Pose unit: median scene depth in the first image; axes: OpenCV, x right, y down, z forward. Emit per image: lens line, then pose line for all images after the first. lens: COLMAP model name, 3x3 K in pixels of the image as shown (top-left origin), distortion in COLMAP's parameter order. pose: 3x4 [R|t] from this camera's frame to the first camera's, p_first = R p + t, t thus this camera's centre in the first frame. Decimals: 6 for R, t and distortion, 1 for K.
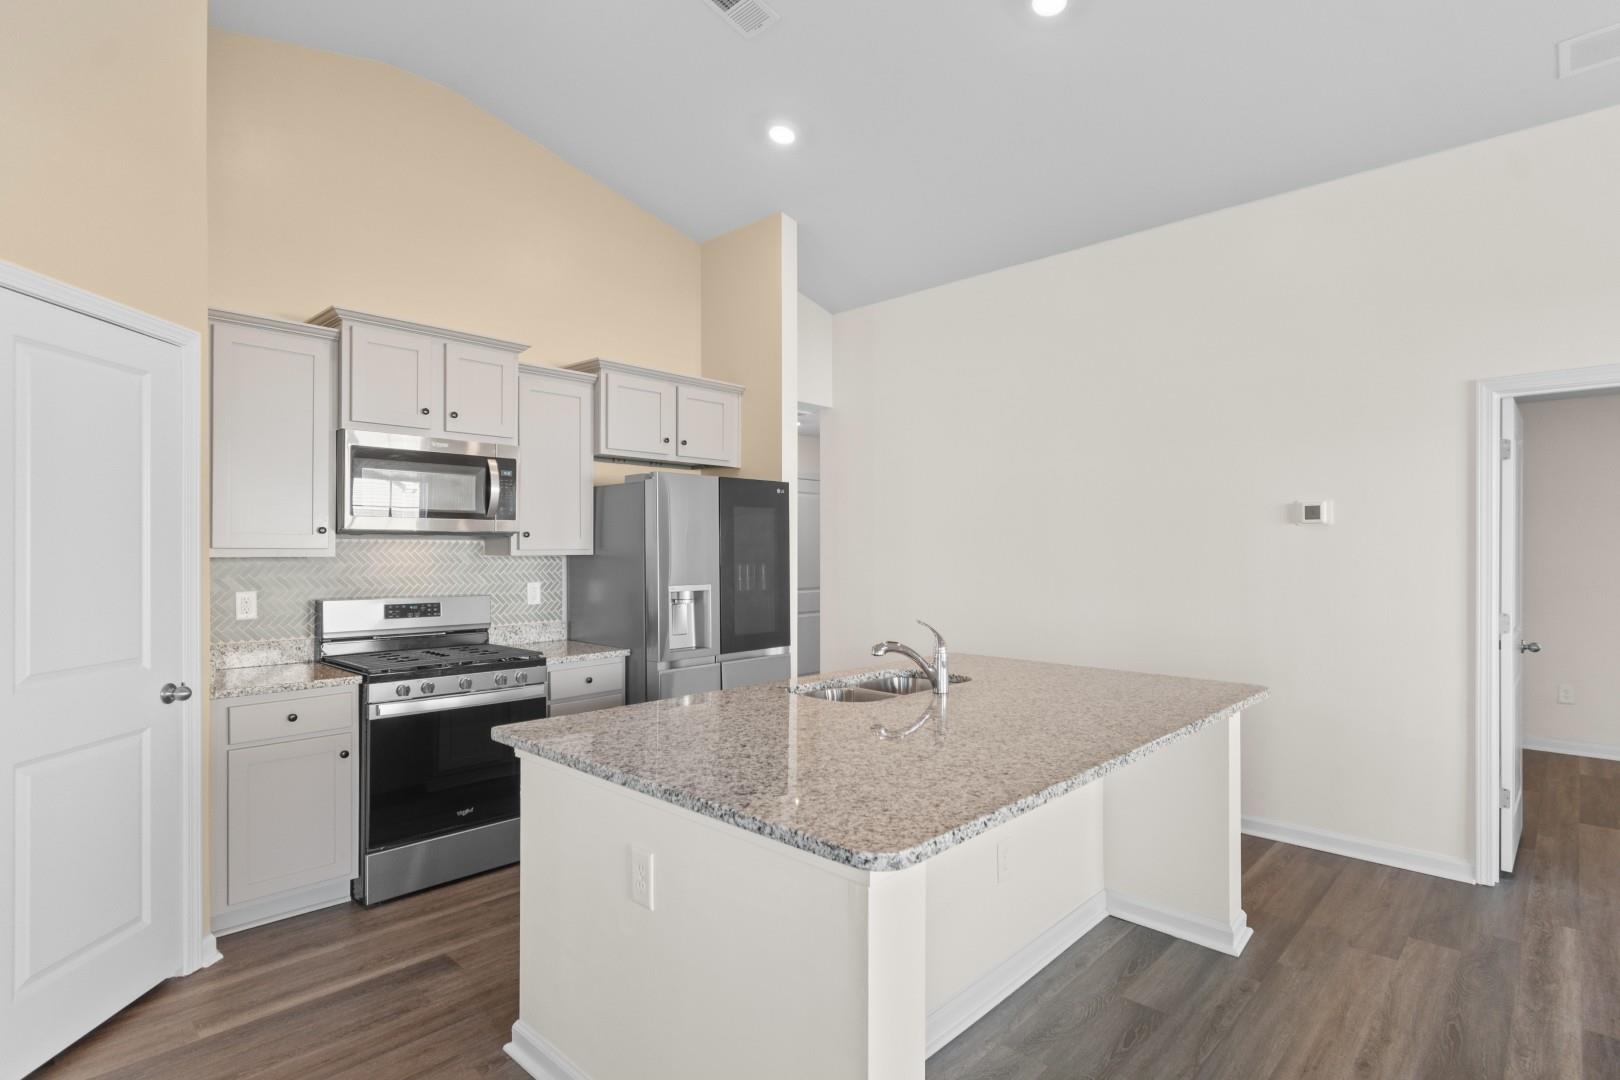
lens RADIAL K [[806.5, 0, 810.0], [0, 806.5, 550.0], [0, 0, 1]] dist [0.000385, -0.000742]
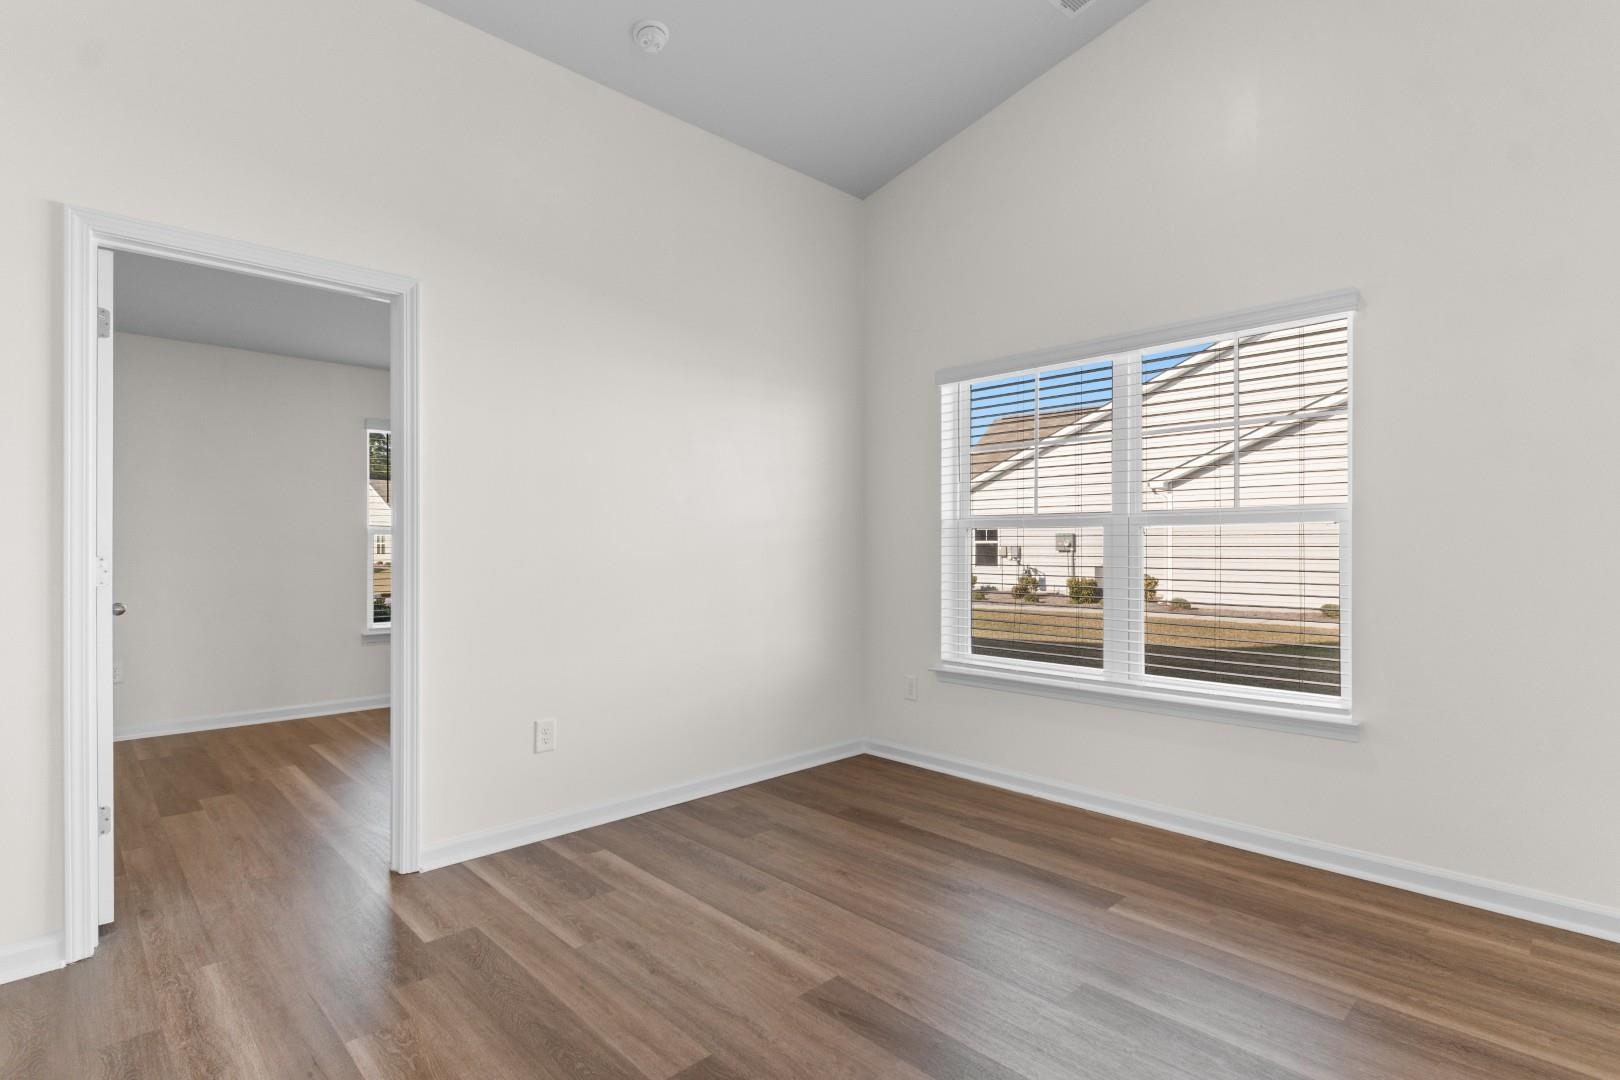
lens RADIAL K [[794.8, 0, 802.9], [0, 794.8, 546.7], [0, 0, 1]] dist [0.000685, -0.000278]
pose [[0.051893, -0.001892, 0.998651, 0.186498], [0.000347, 0.999998, 0.001877, 0.062860], [-0.998653, 0.000249, 0.051893, 0.326979]]
